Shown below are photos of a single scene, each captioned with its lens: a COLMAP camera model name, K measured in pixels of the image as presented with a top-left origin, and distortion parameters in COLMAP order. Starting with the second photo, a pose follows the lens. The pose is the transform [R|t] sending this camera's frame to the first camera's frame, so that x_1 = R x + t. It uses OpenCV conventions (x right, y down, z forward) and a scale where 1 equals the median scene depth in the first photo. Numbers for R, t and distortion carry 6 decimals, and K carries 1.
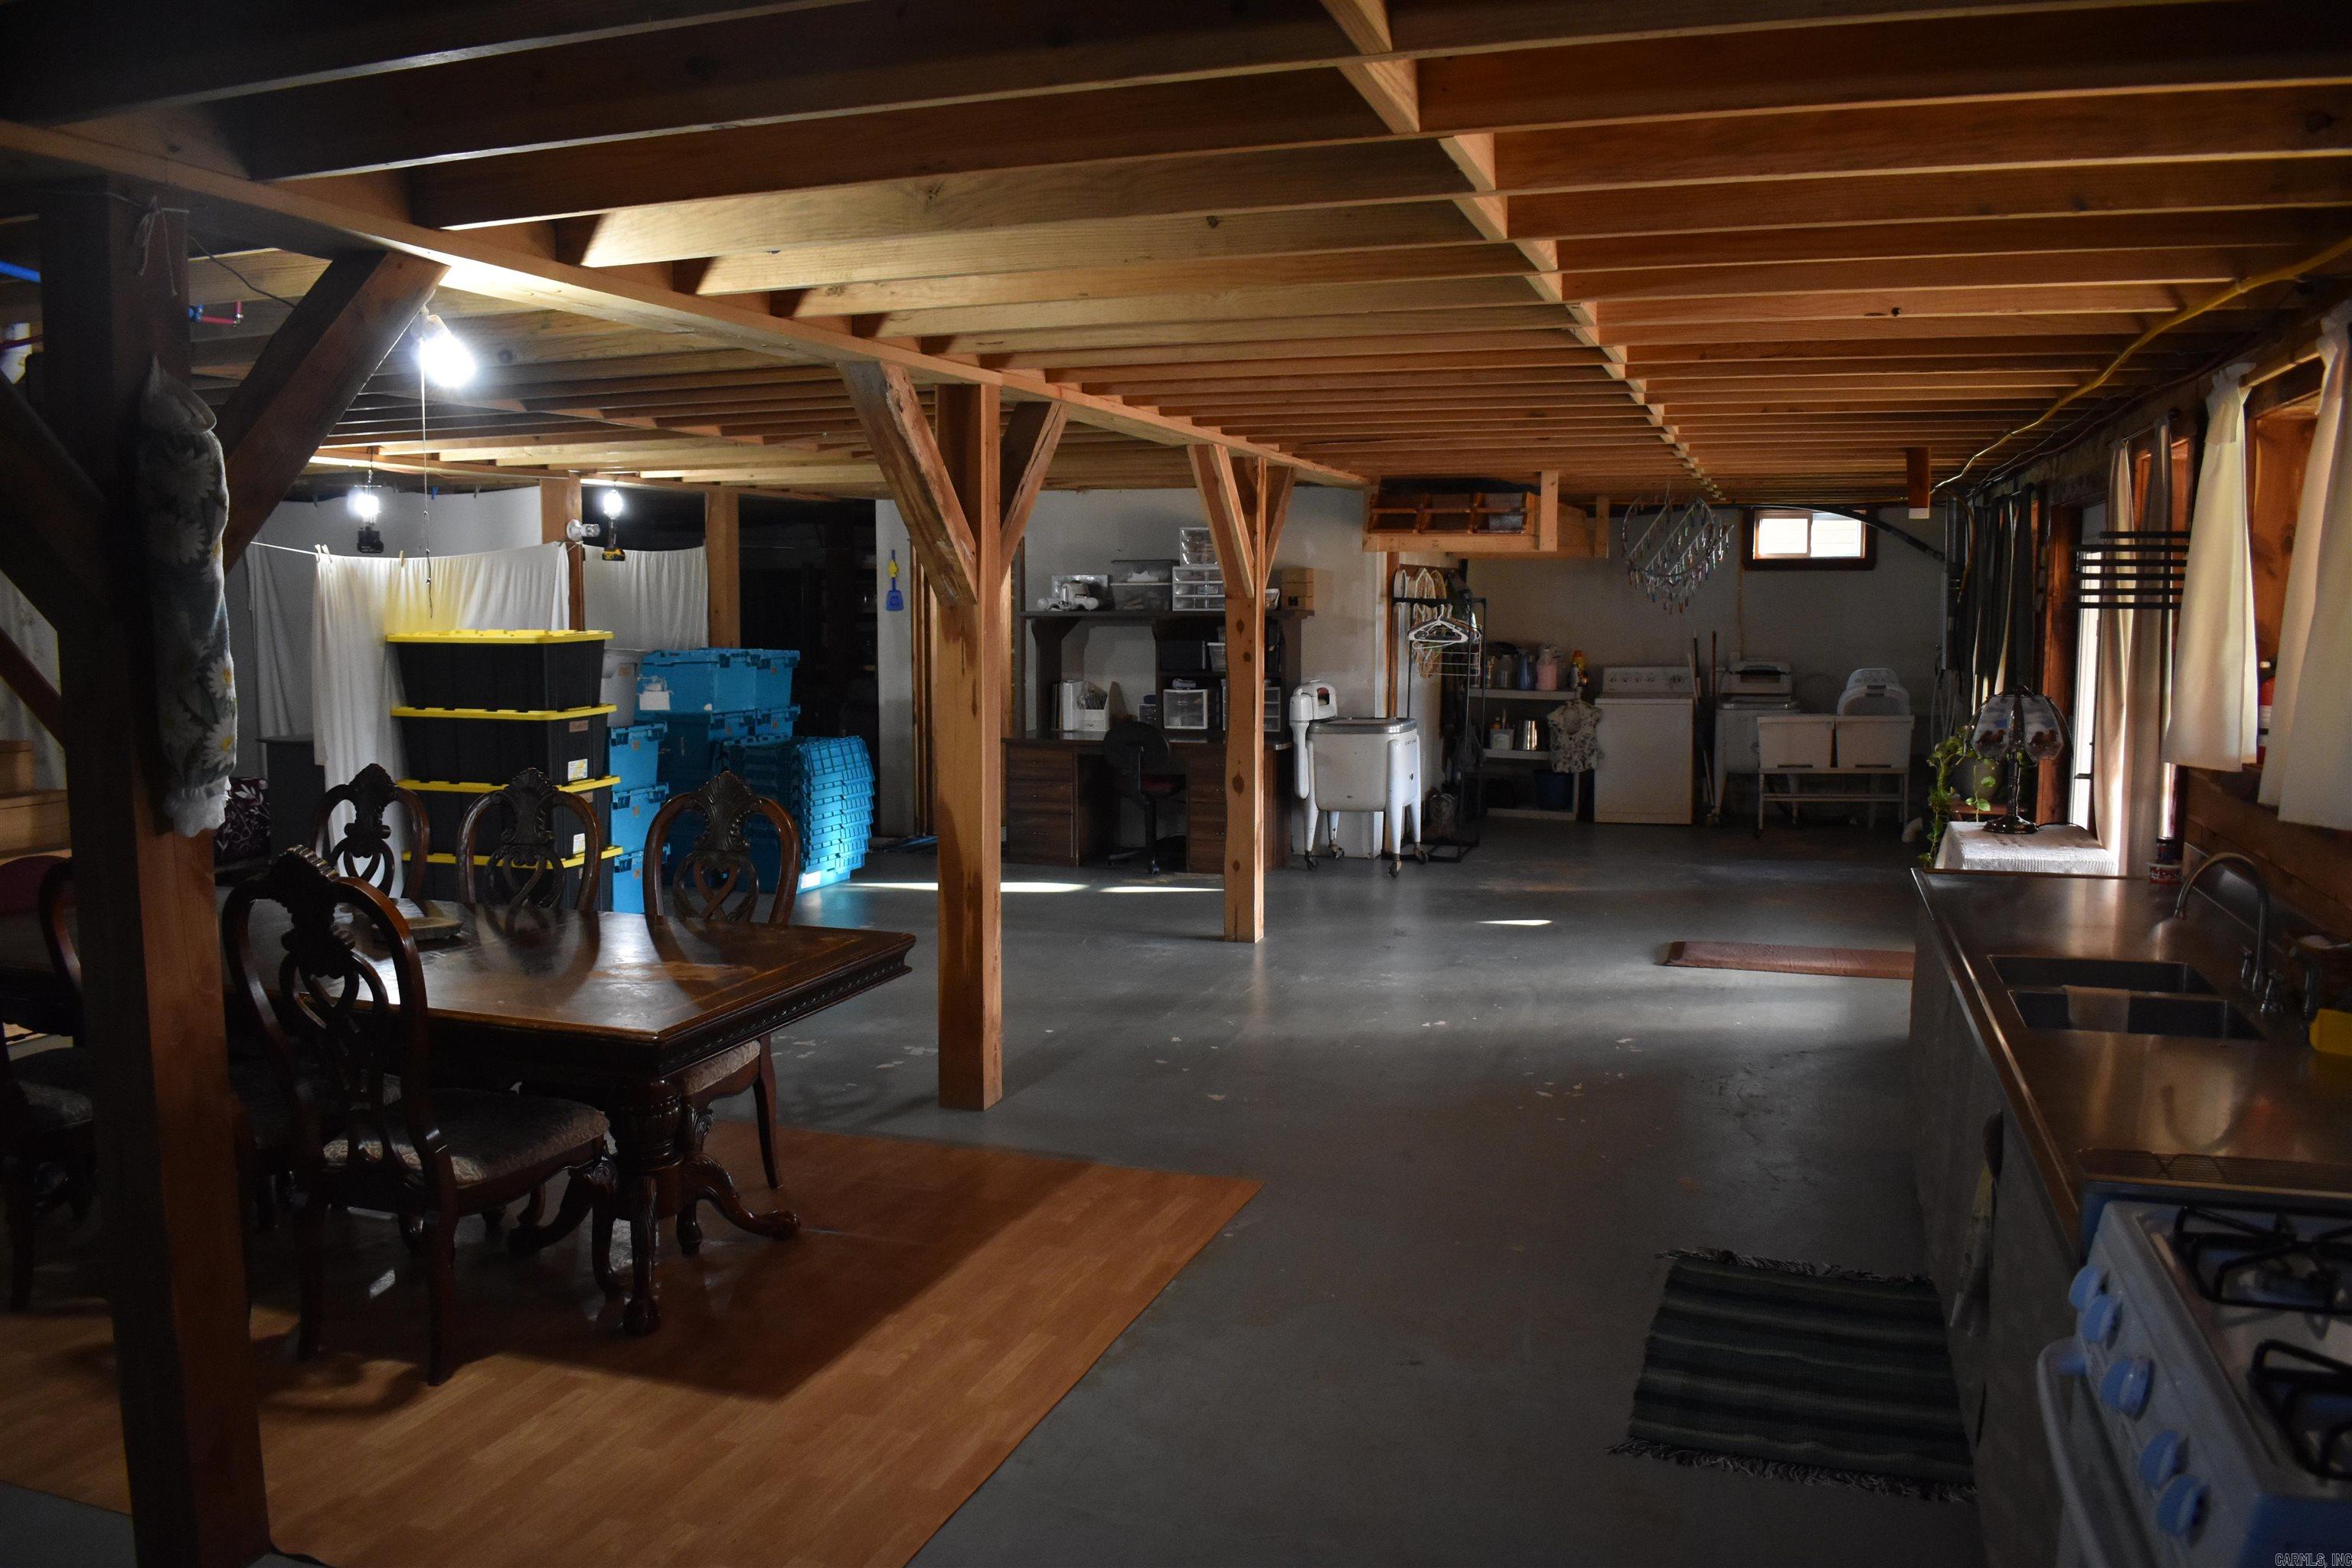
lens RADIAL K [[1852.4, 0, 1166.4], [0, 1852.4, 785.5], [0, 0, 1]] dist [-0.079361, 0.001721]
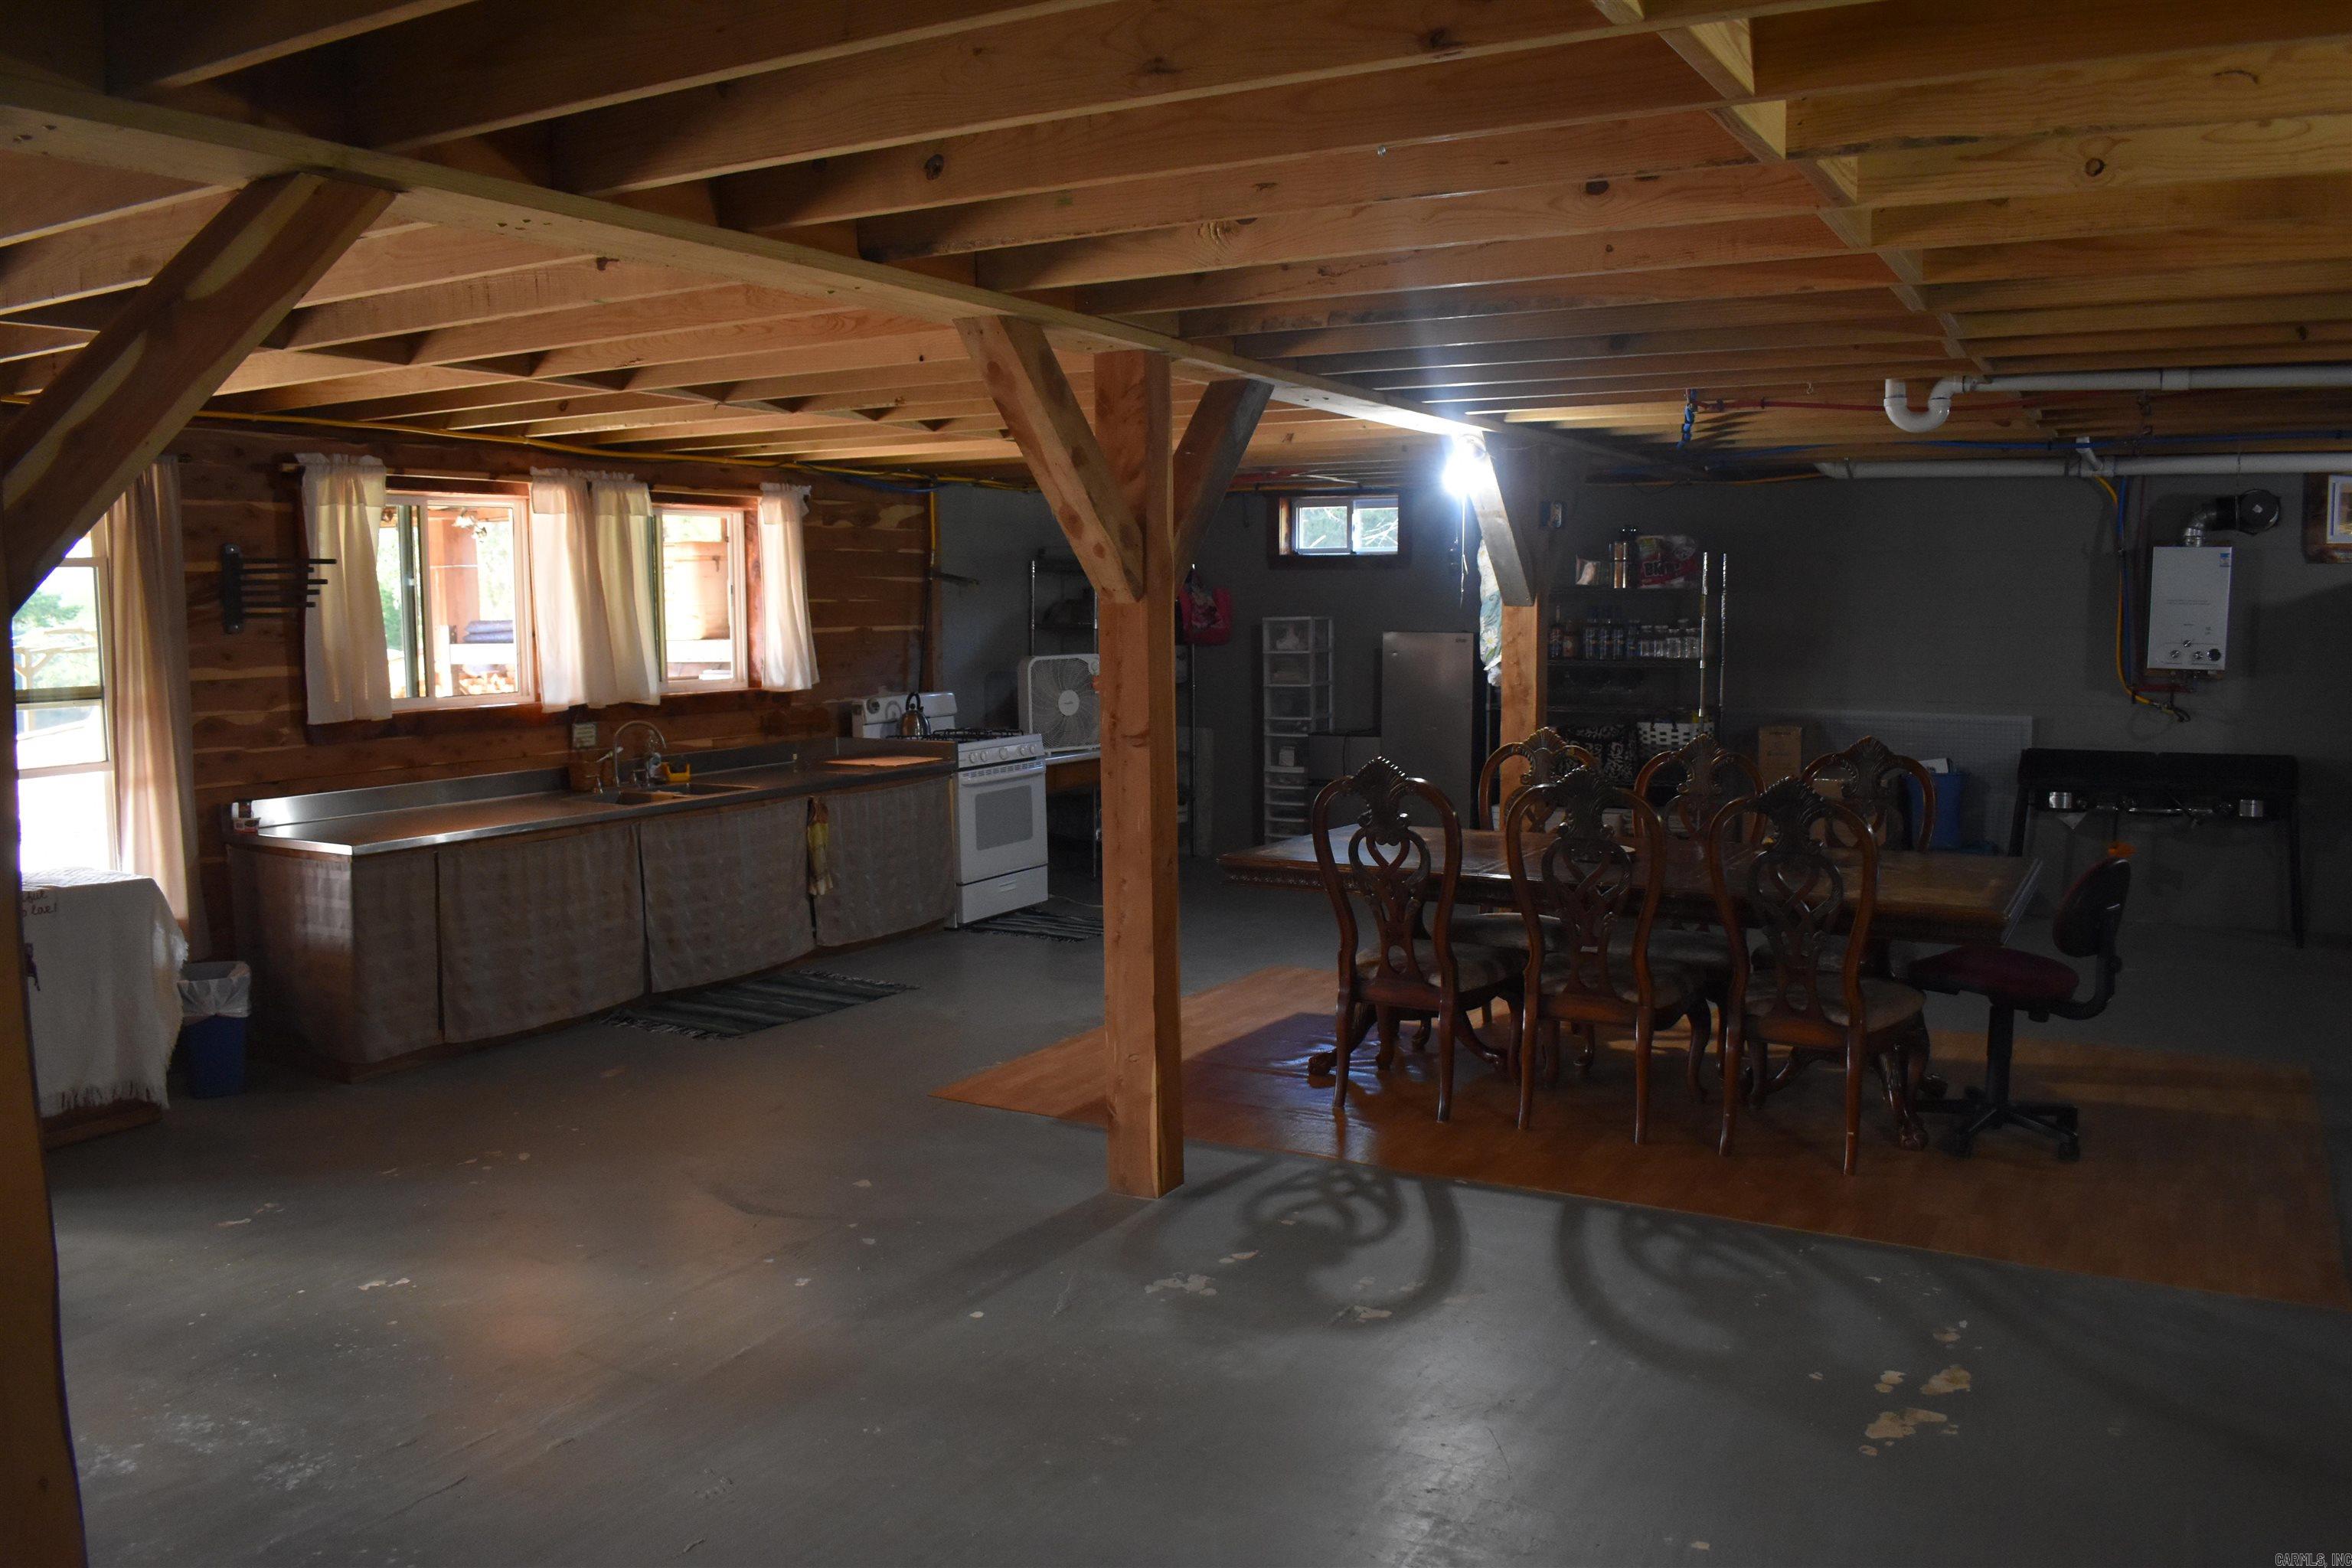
lens RADIAL K [[1852.4, 0, 1166.4], [0, 1852.4, 785.5], [0, 0, 1]] dist [-0.079361, 0.001721]
pose [[-0.981536, -0.010017, 0.191013, -0.257793], [0.028098, 0.980243, 0.195791, -0.167383], [-0.189200, 0.197543, -0.961863, 1.659720]]
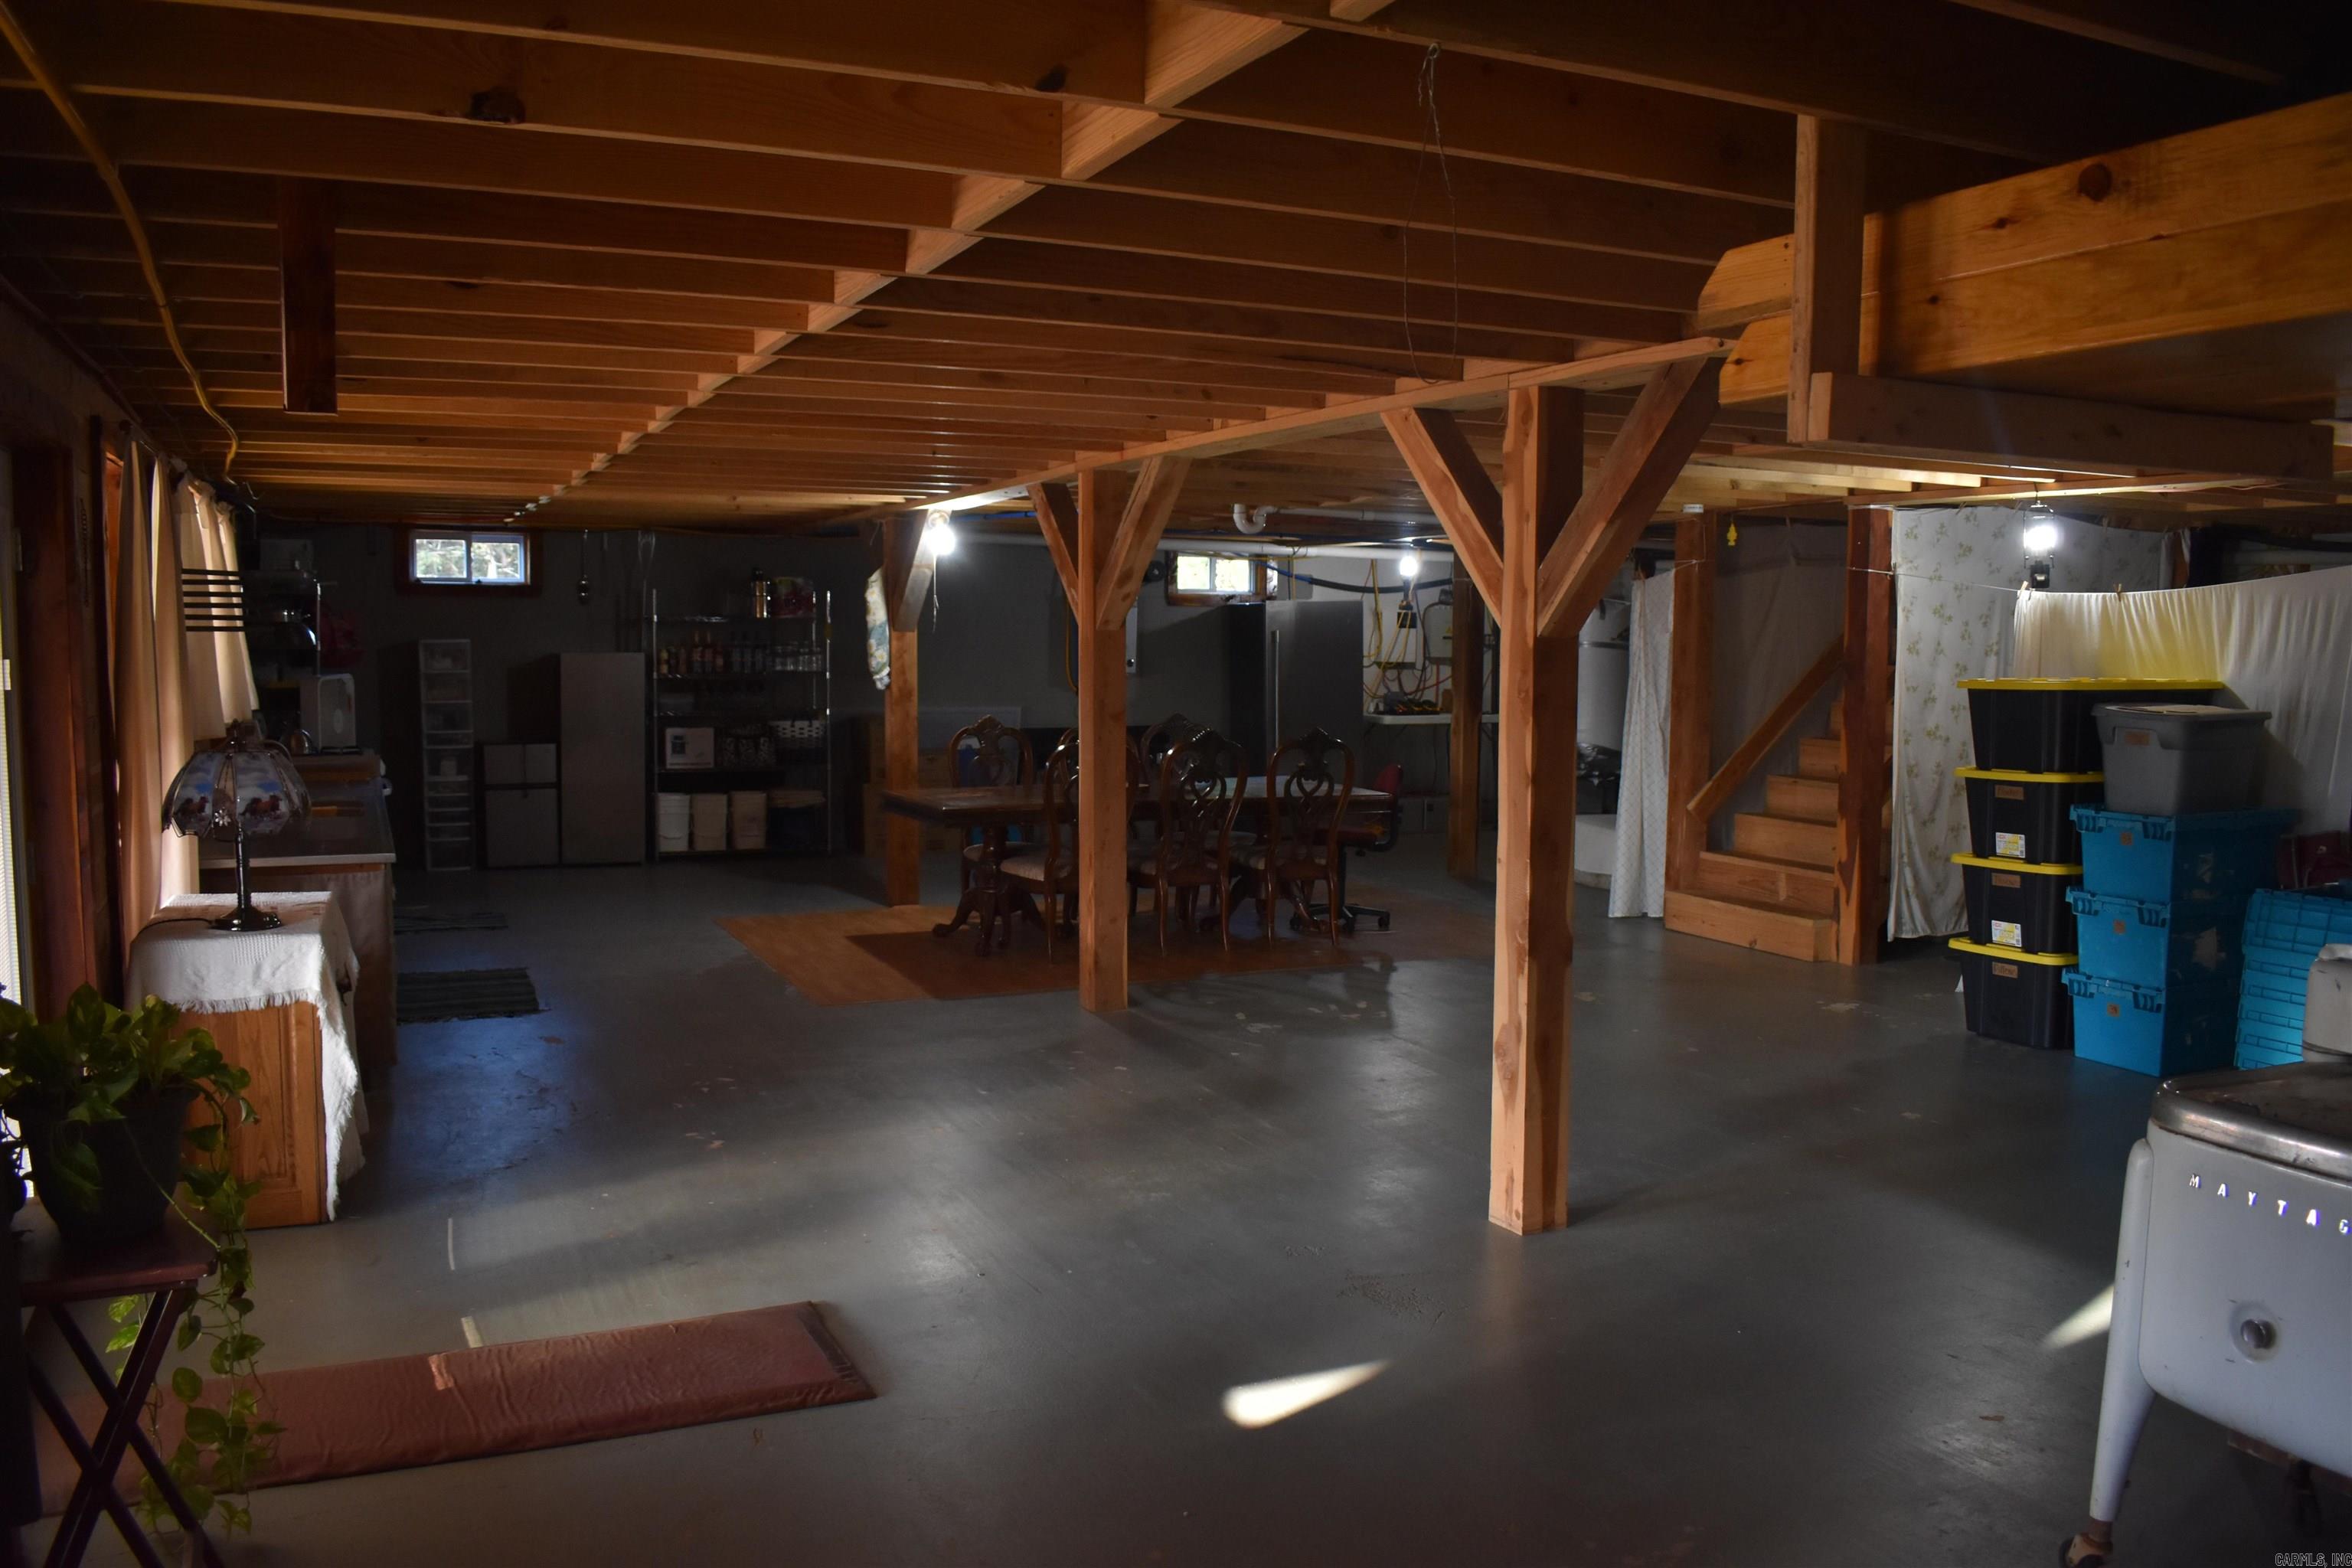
lens RADIAL K [[1852.4, 0, 1166.4], [0, 1852.4, 785.5], [0, 0, 1]] dist [-0.079361, 0.001721]
pose [[-0.729806, 0.054759, -0.681457, 0.703549], [-0.075385, 0.984263, 0.159824, -0.188084], [0.679485, 0.168012, -0.714193, 1.812093]]
